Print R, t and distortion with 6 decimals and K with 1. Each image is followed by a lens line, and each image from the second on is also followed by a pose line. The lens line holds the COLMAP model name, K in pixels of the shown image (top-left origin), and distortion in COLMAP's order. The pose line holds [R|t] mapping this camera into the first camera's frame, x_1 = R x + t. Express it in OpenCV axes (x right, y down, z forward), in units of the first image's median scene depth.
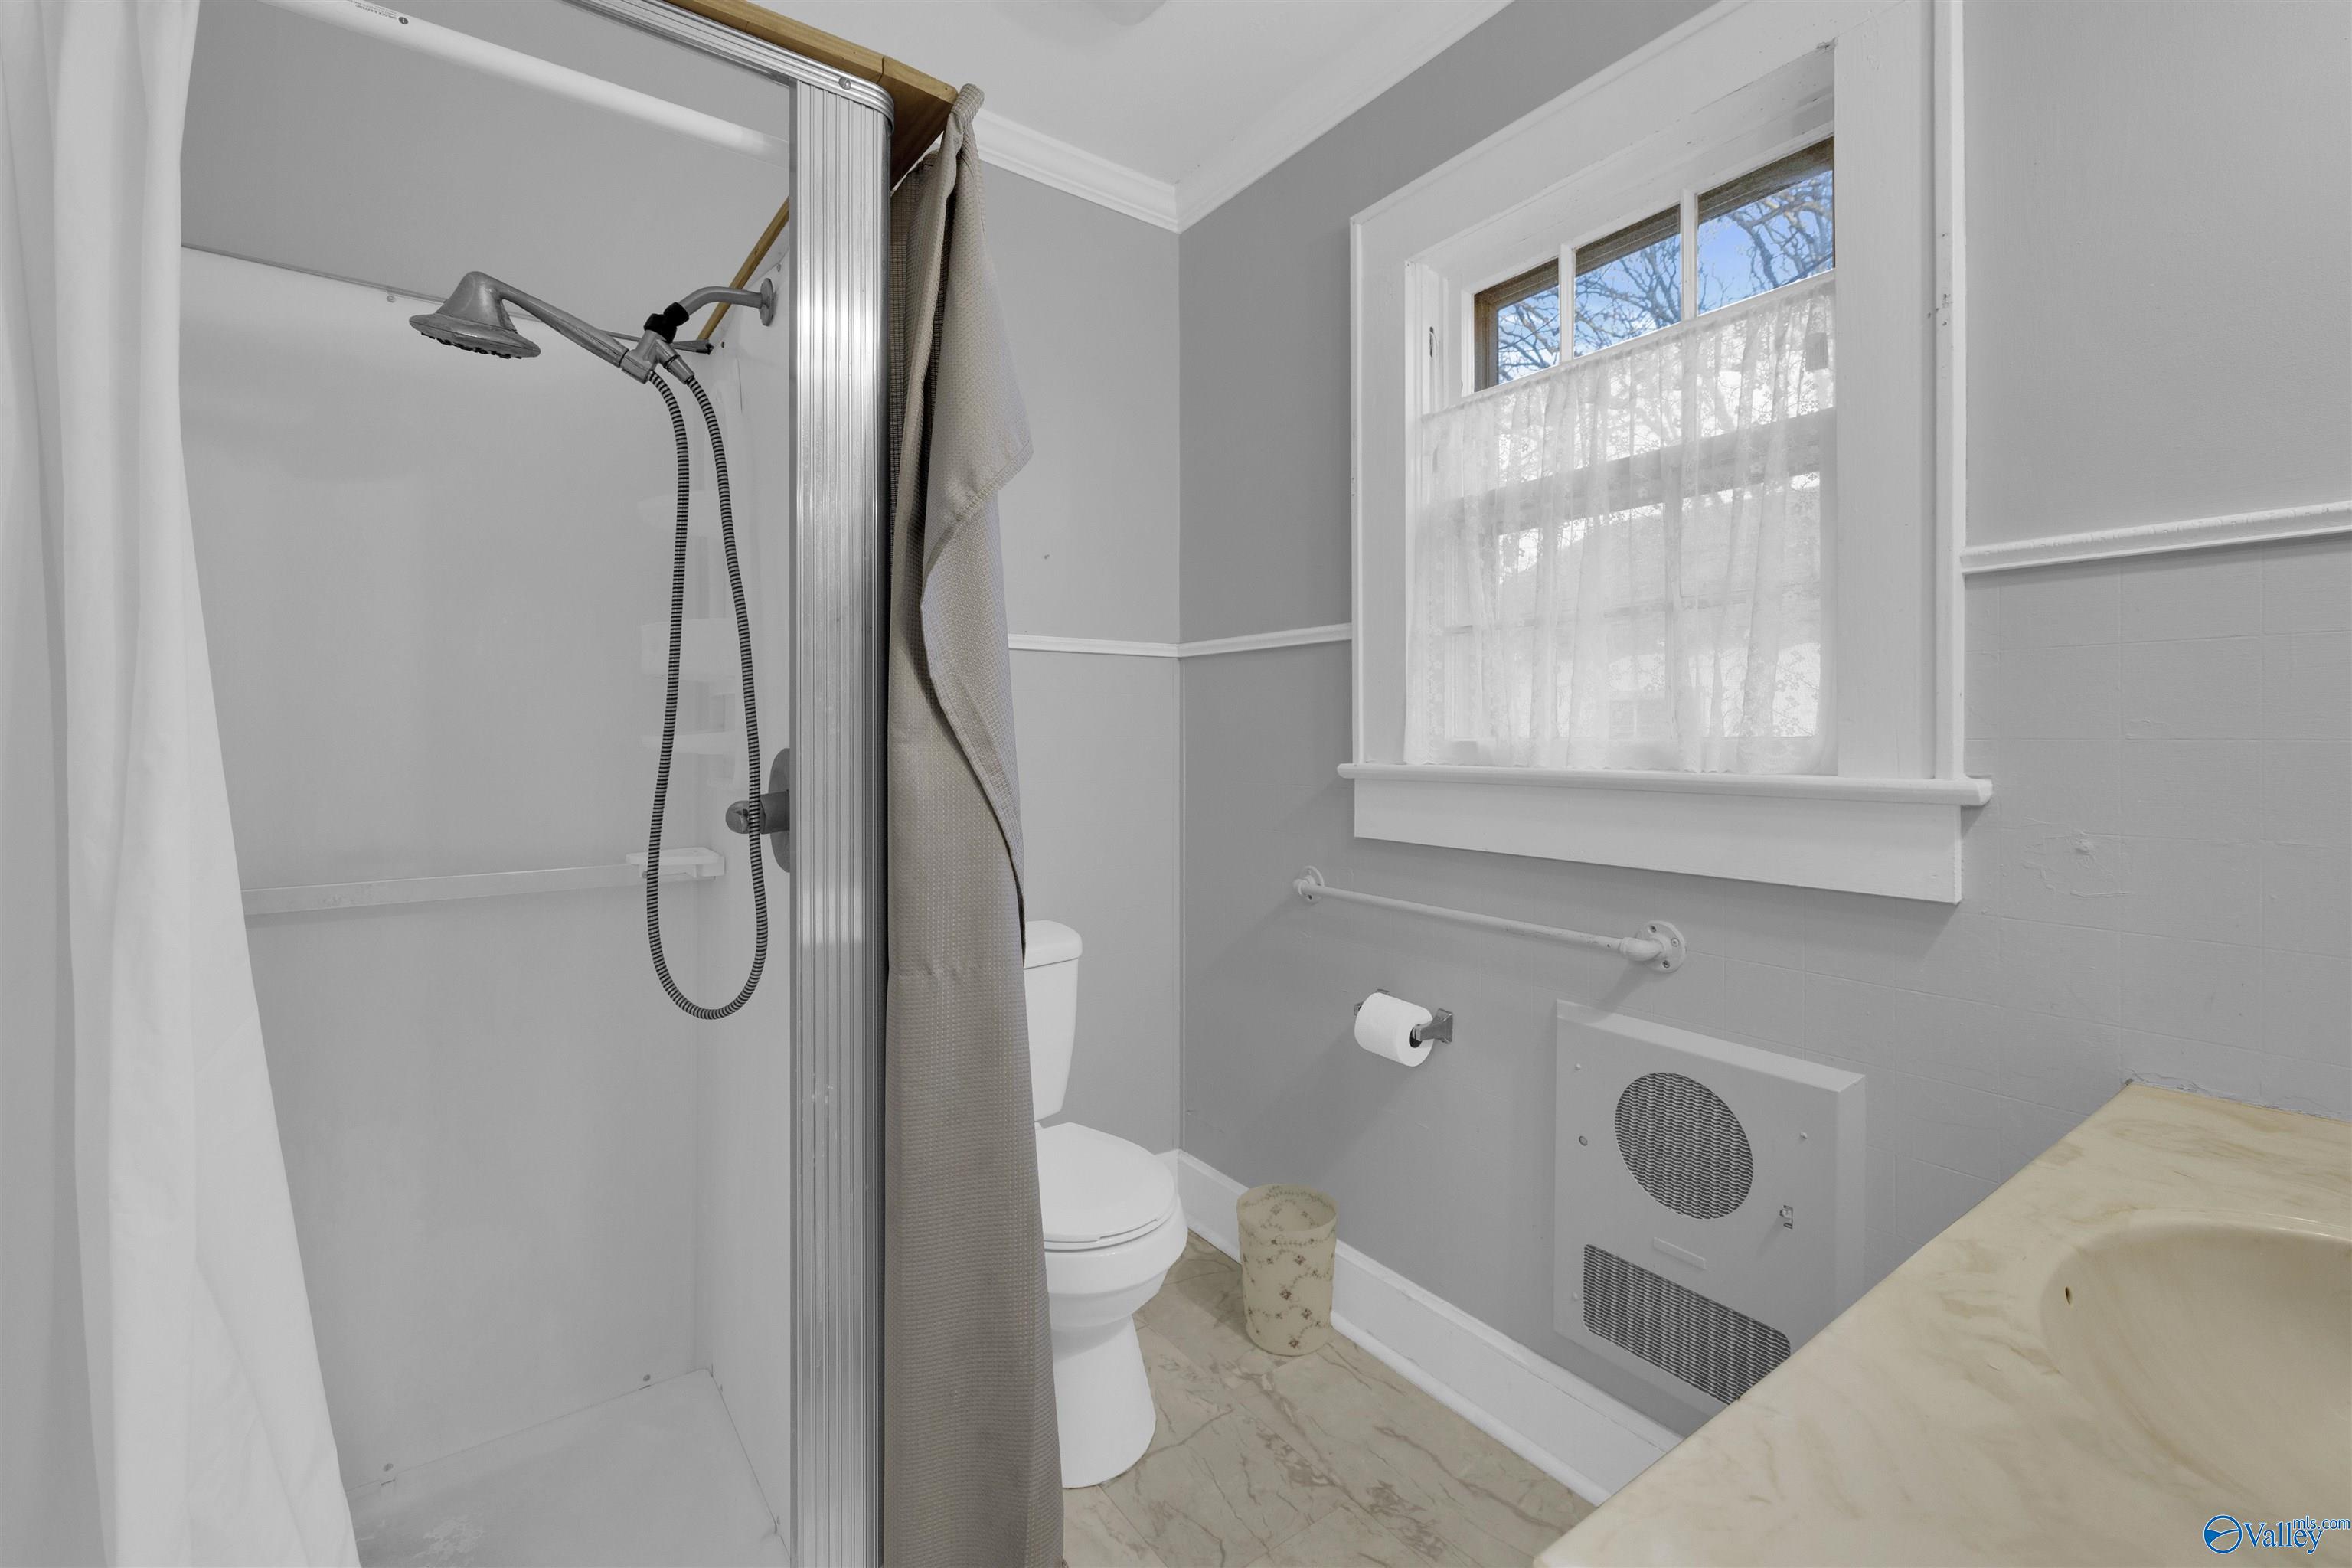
lens RADIAL K [[996.4, 0, 1184.6], [0, 996.4, 759.3], [0, 0, 1]] dist [0.002113, 0.000251]
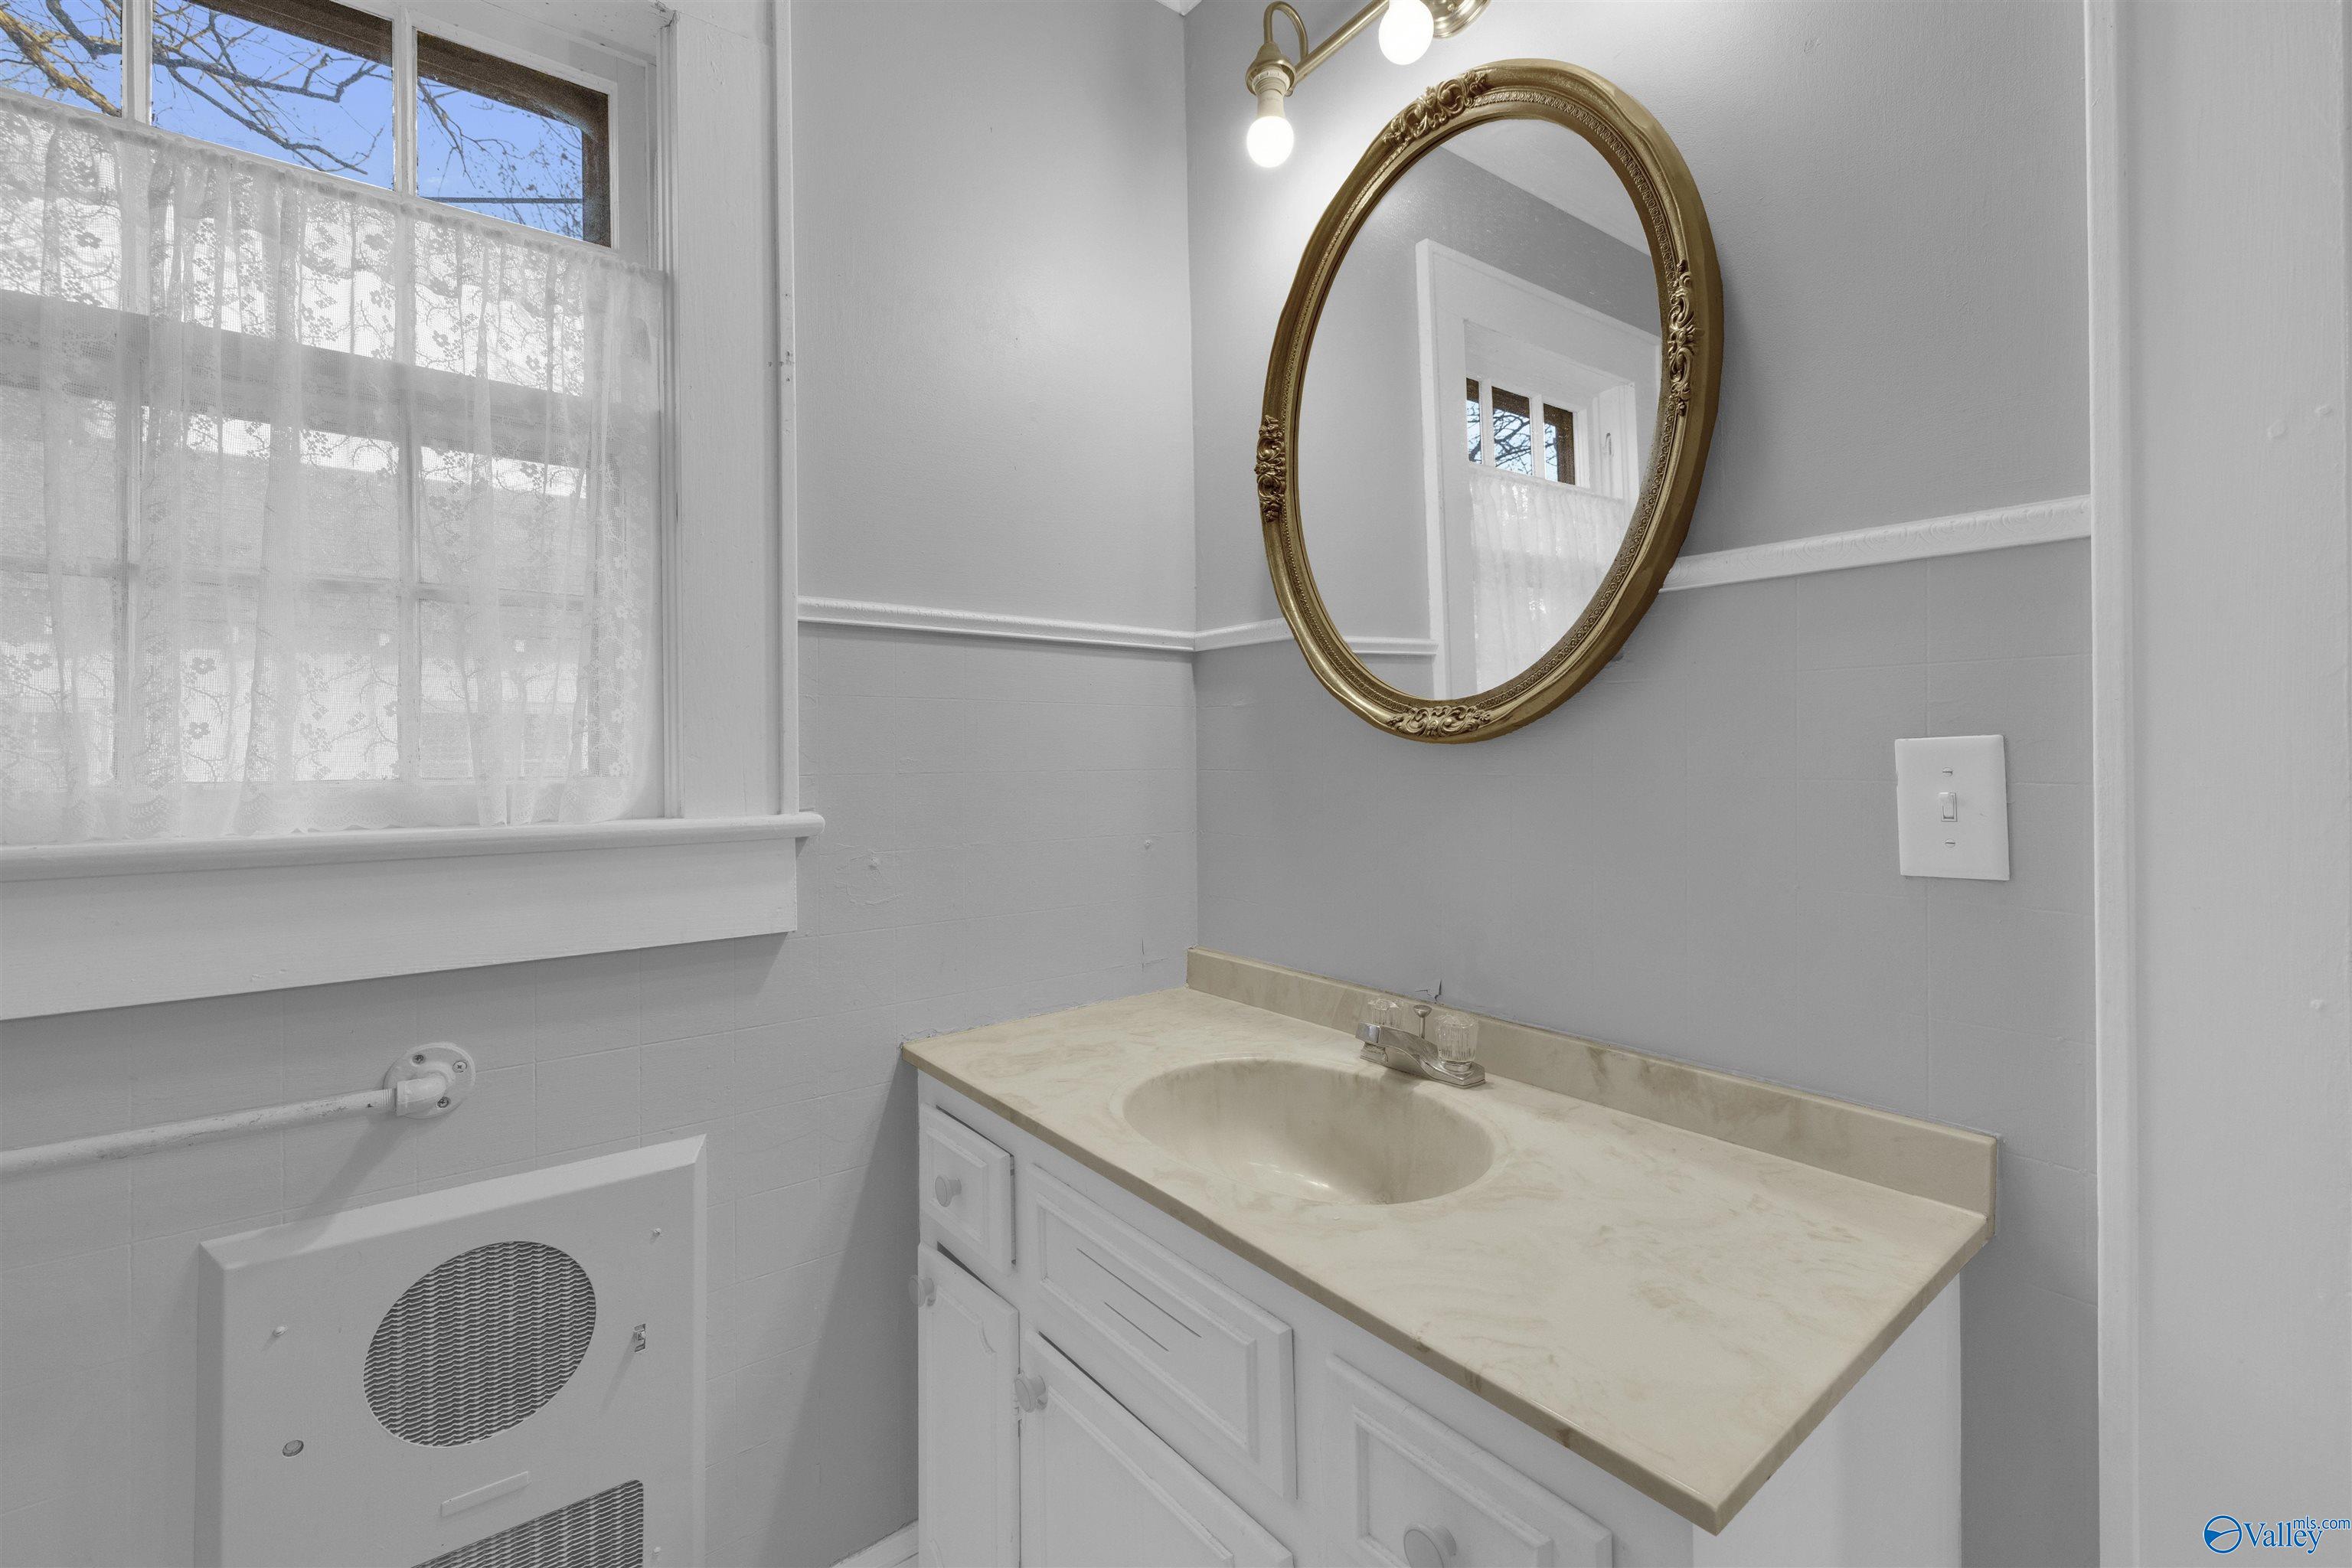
lens RADIAL K [[996.4, 0, 1184.6], [0, 996.4, 759.3], [0, 0, 1]] dist [0.002113, 0.000251]
pose [[-0.037292, -0.002424, 0.999301, -0.246260], [0.029403, 0.999561, 0.003522, -0.023884], [-0.998872, 0.029514, -0.037204, 0.511708]]
